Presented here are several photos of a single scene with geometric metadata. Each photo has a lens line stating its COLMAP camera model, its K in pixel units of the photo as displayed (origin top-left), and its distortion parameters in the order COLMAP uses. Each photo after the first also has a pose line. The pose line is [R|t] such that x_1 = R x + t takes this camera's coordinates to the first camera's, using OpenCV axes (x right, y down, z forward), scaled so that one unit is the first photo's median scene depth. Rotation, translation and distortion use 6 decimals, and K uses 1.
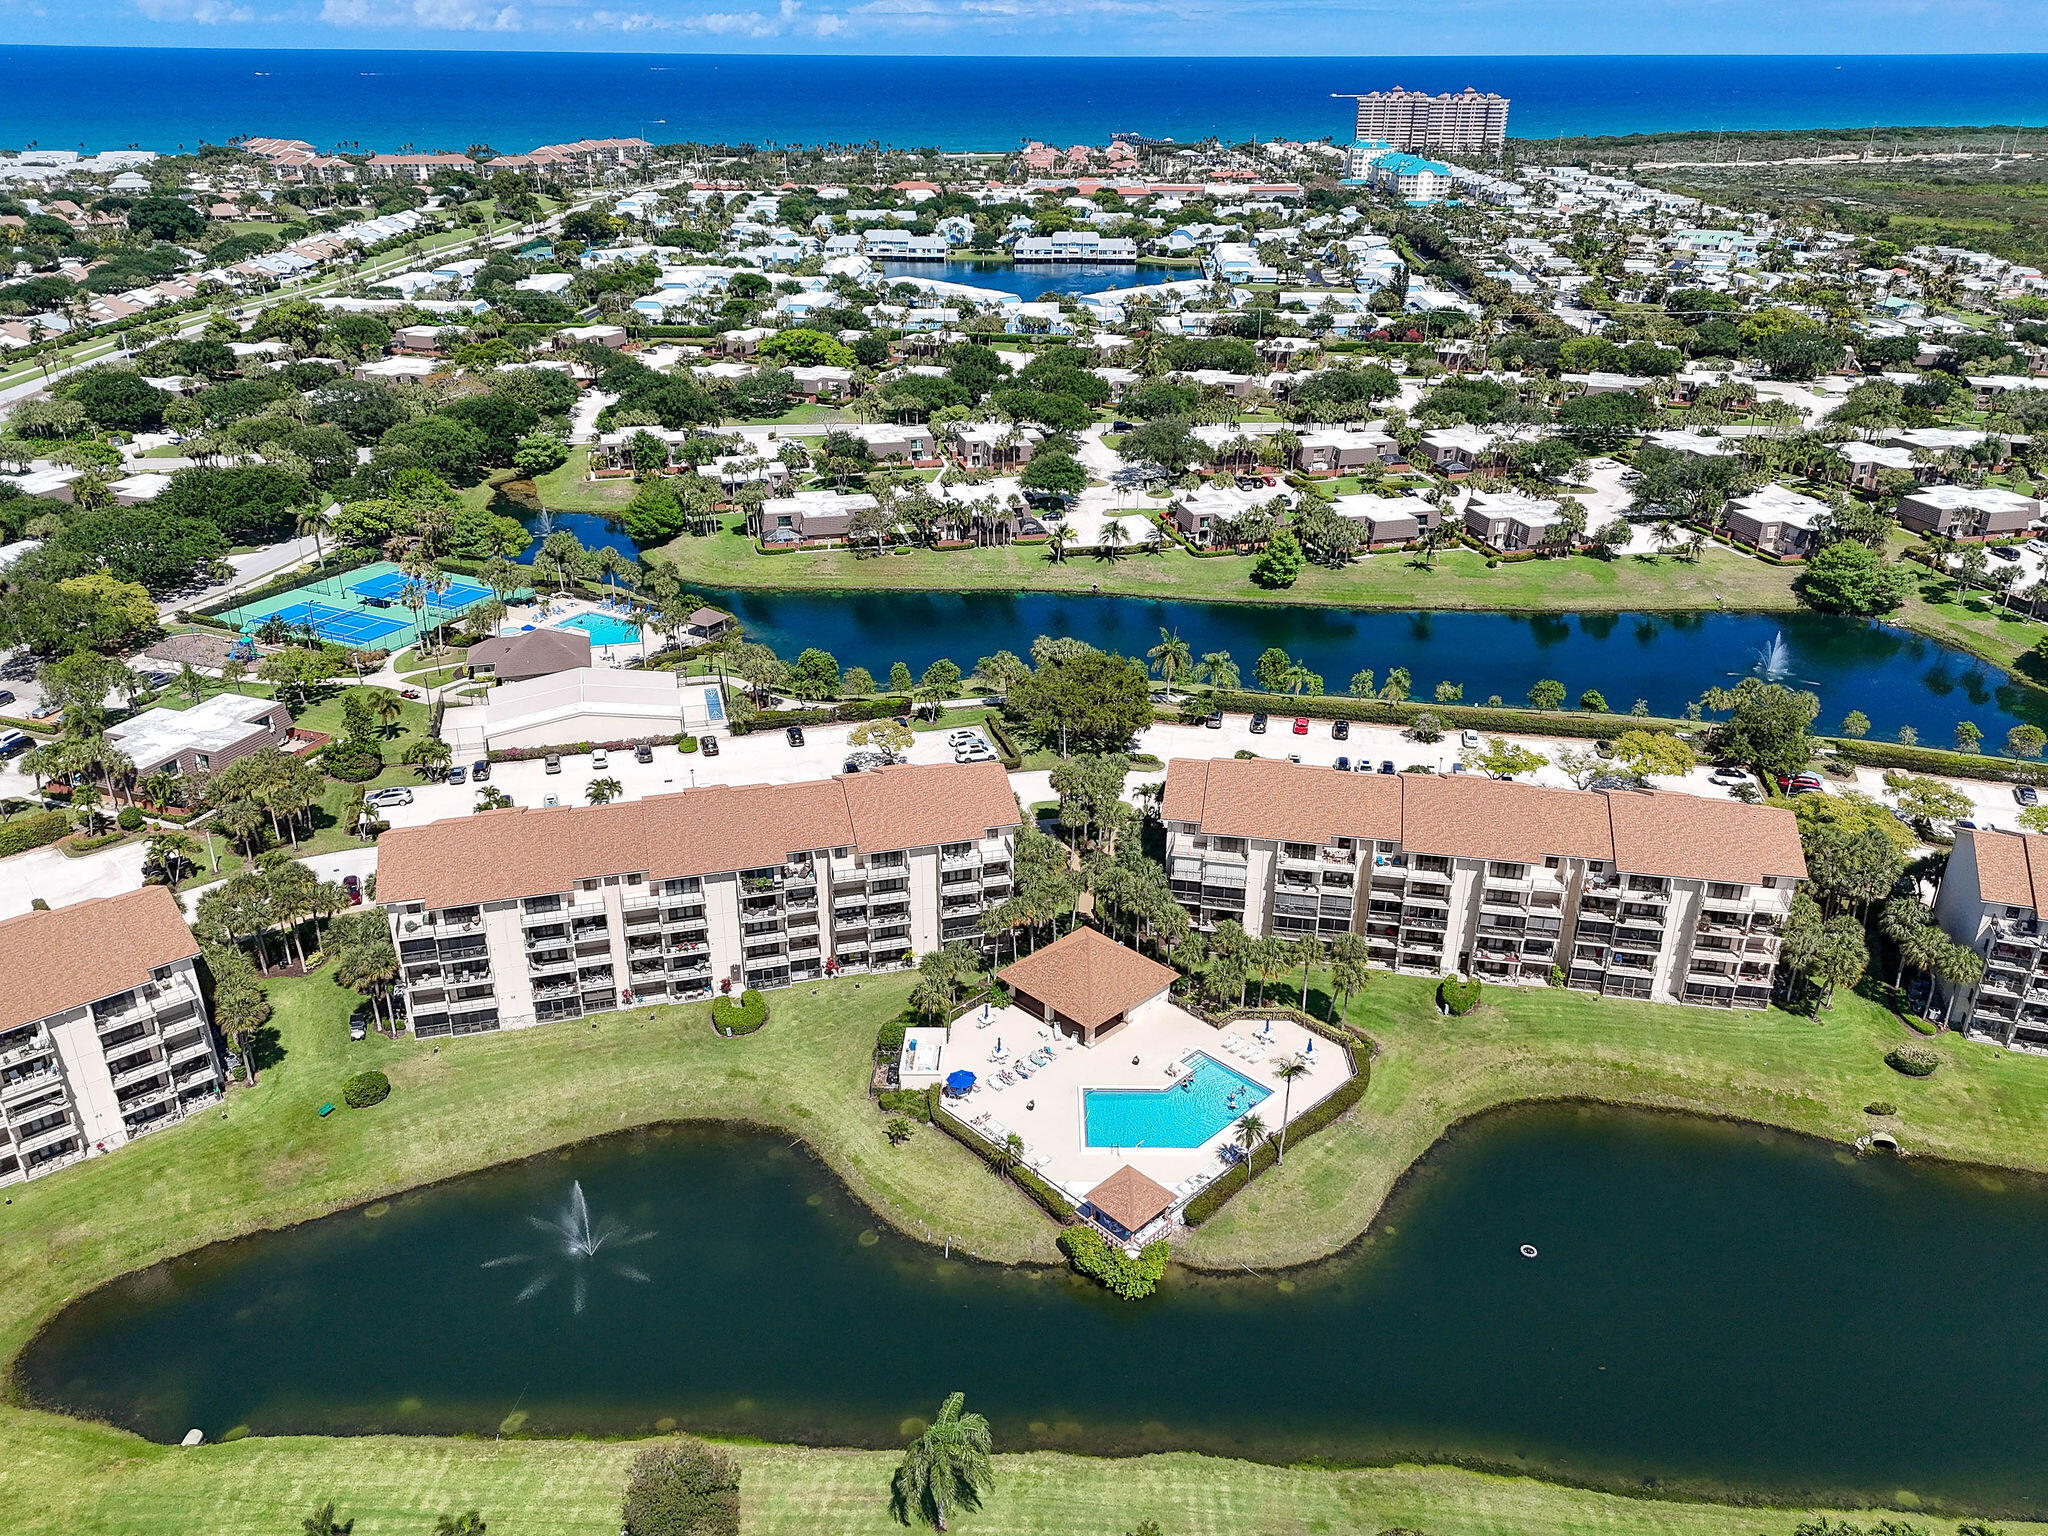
lens RADIAL K [[1510.6, 0, 1026.6], [0, 1510.6, 752.5], [0, 0, 1]] dist [0.095998, -0.092929]
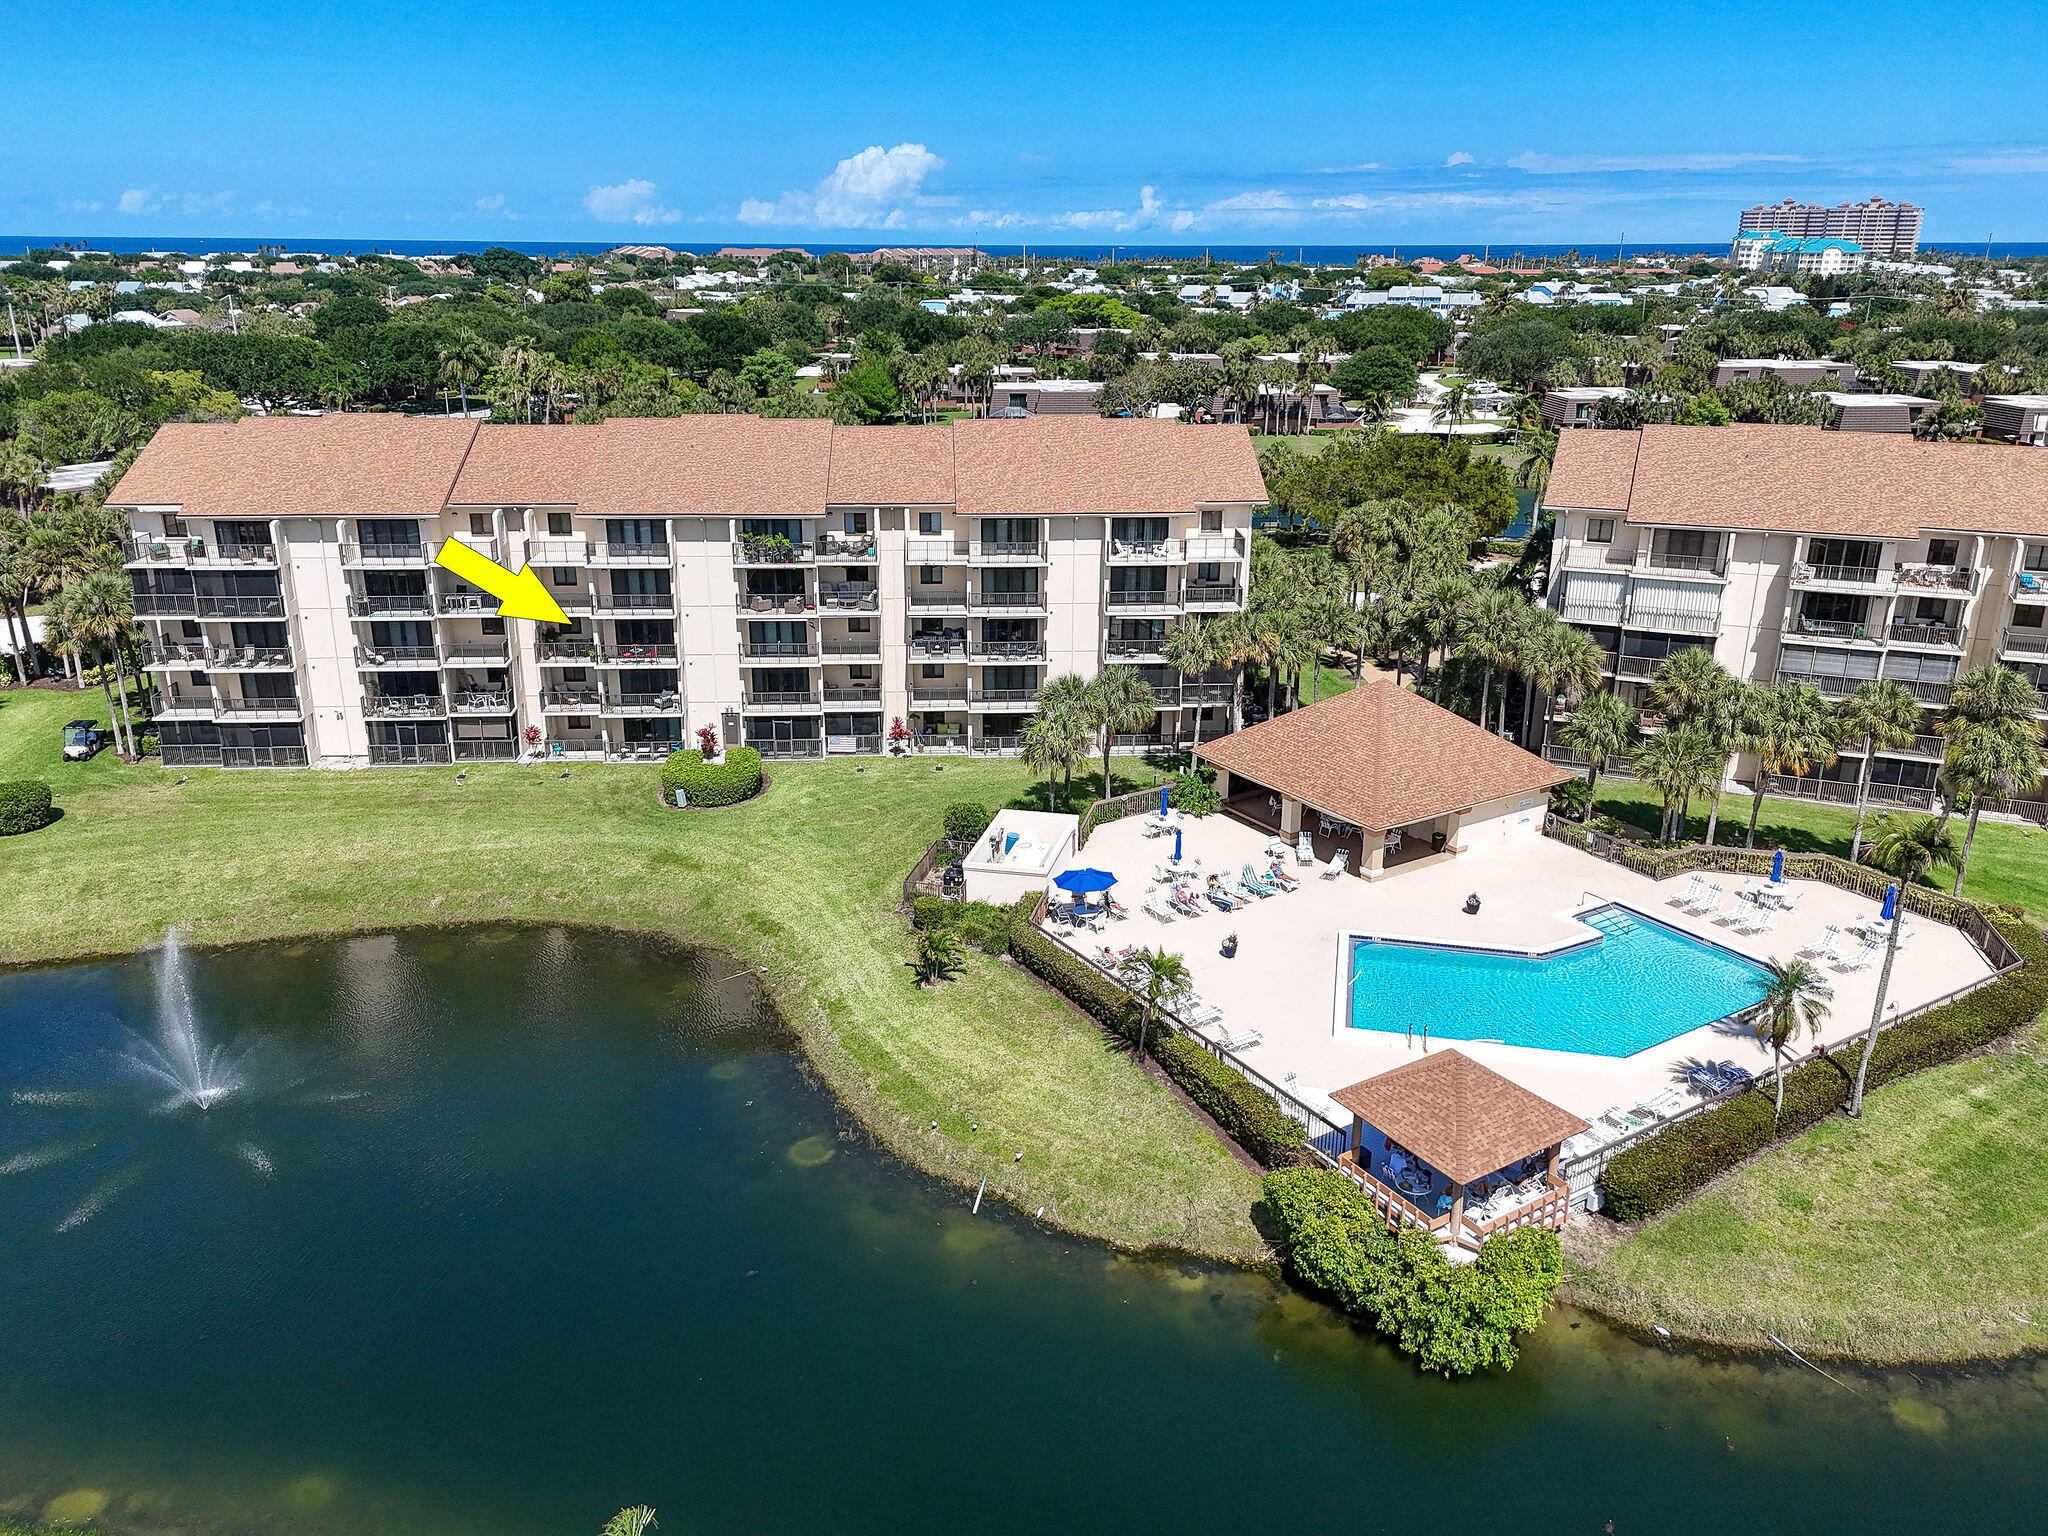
lens RADIAL K [[1510.6, 0, 1026.6], [0, 1510.6, 752.5], [0, 0, 1]] dist [0.095998, -0.092929]
pose [[0.977628, 0.065848, -0.199767, 0.029263], [-0.087003, 0.991274, -0.099031, 0.217467], [0.191503, 0.114196, 0.974826, 0.519609]]
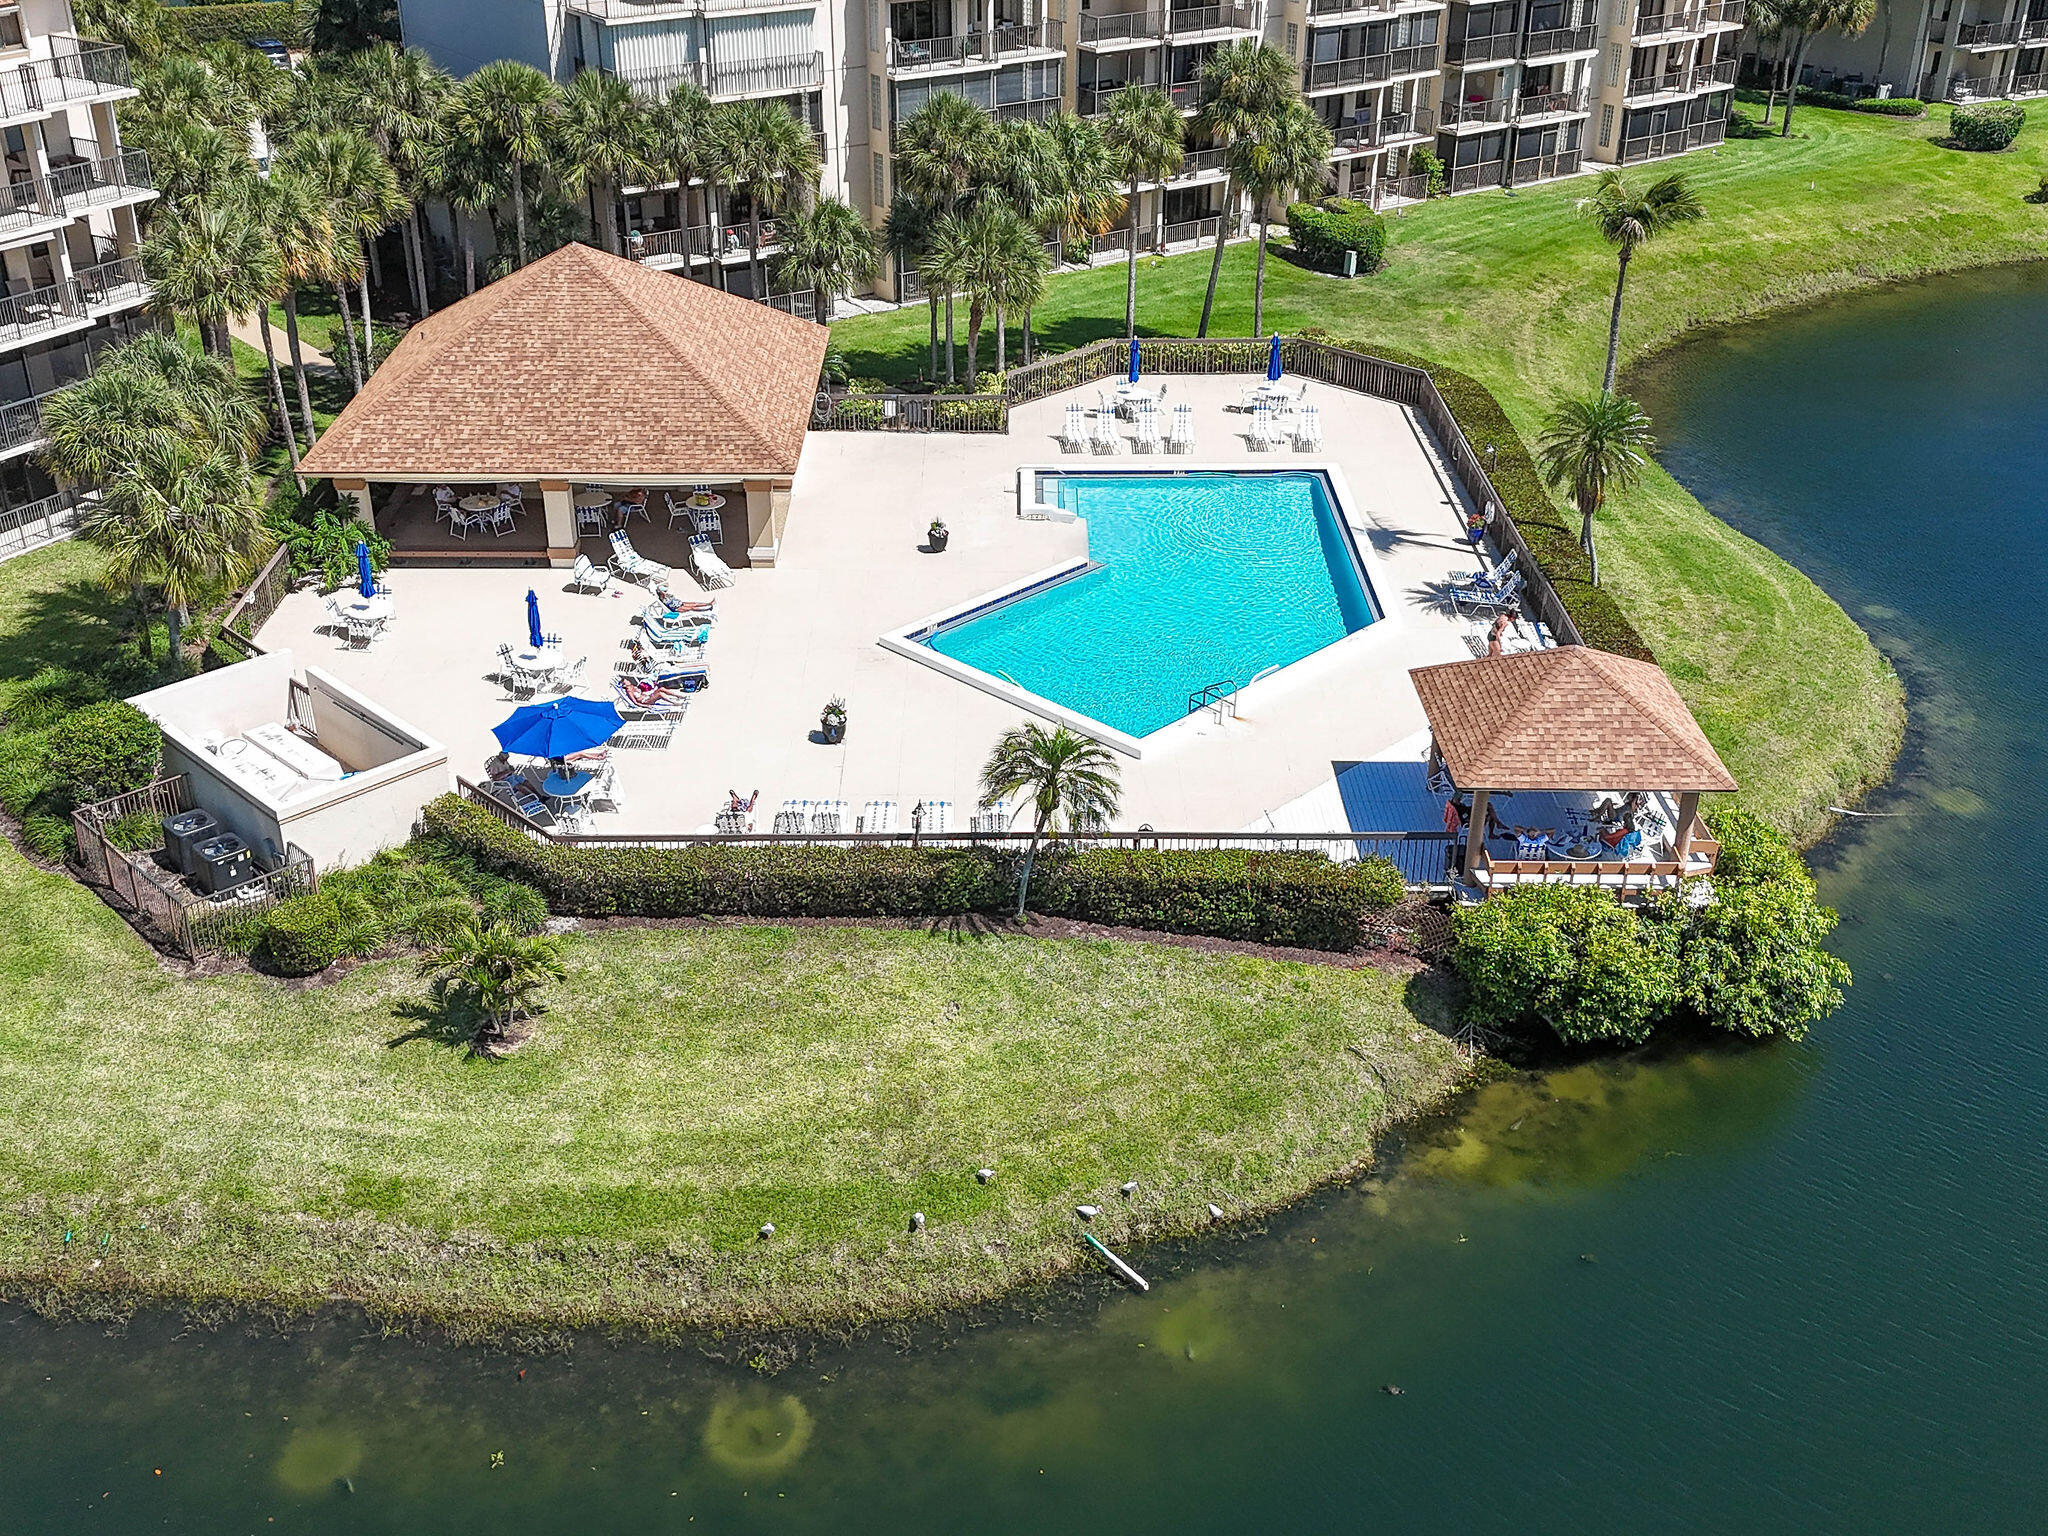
lens RADIAL K [[2111.0, 0, 1031.7], [0, 2111.0, 737.7], [0, 0, 1]] dist [0.152825, -0.297097]
pose [[0.693668, -0.333056, 0.638669, -0.198406], [0.300855, 0.939598, 0.163222, 0.179719], [-0.654454, 0.078925, 0.751971, 0.681983]]
